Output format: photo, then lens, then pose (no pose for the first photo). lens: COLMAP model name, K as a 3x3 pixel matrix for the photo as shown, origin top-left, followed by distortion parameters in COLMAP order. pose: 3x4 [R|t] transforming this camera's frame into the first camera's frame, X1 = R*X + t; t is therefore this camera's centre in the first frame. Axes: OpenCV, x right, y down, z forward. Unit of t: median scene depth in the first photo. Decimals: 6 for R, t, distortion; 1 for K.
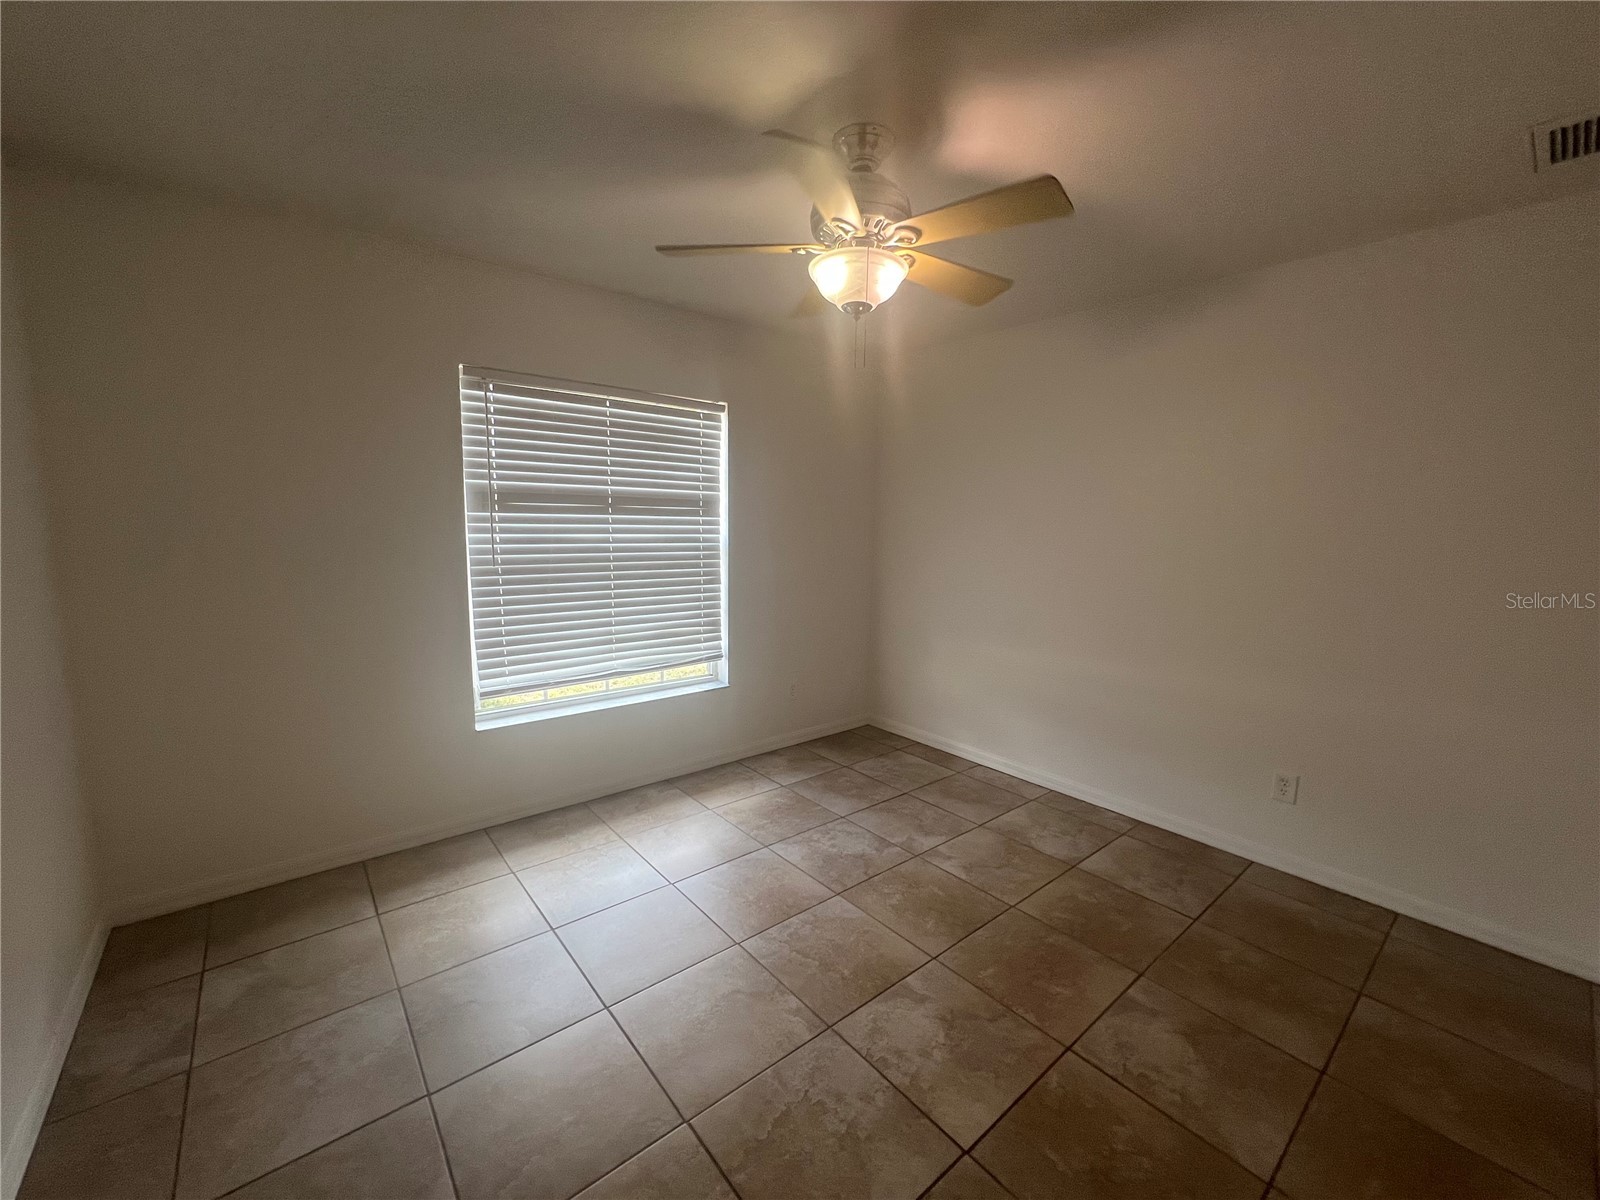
lens RADIAL K [[644.8, 0, 806.5], [0, 644.8, 595.2], [0, 0, 1]] dist [-0.000871, 0.000203]
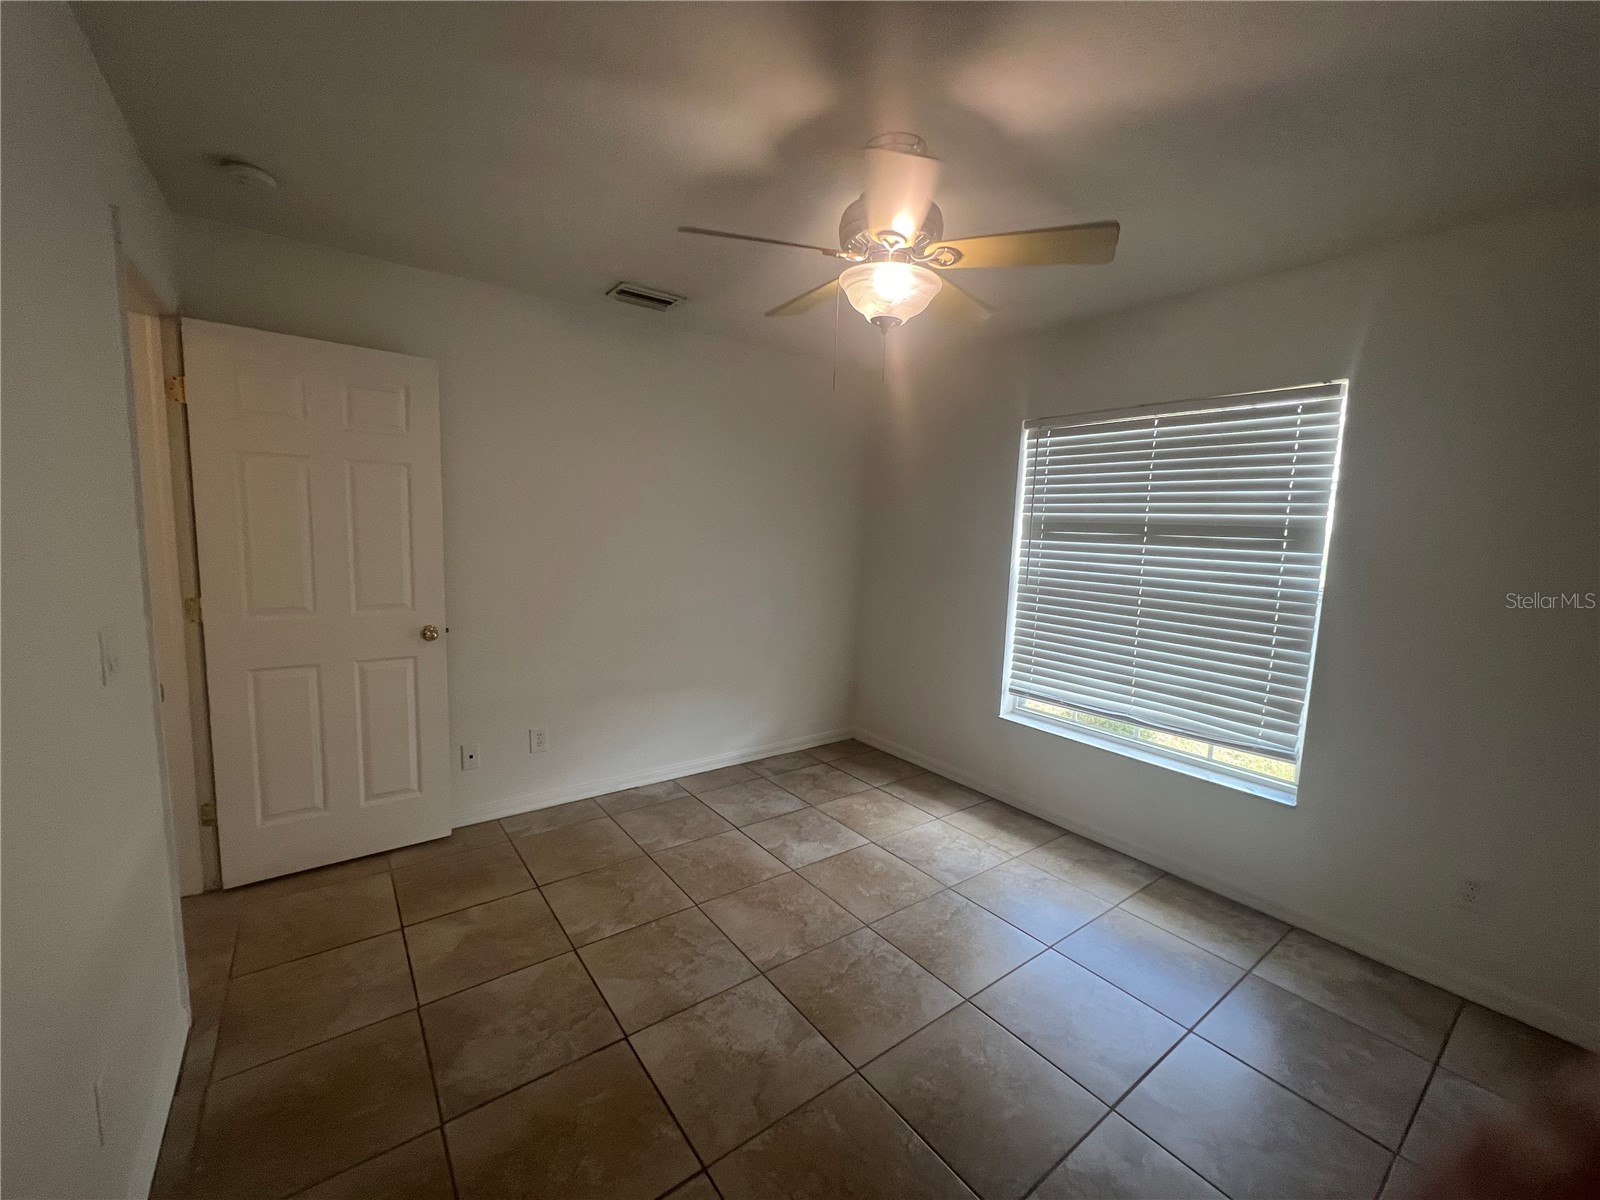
lens RADIAL K [[644.8, 0, 793.2], [0, 644.8, 592.3], [0, 0, 1]] dist [-0.000871, 0.000203]
pose [[-0.058778, 0.079845, -0.995073, 0.633055], [-0.156092, 0.983800, 0.088161, -0.061207], [0.985992, 0.160504, -0.045363, 0.562085]]
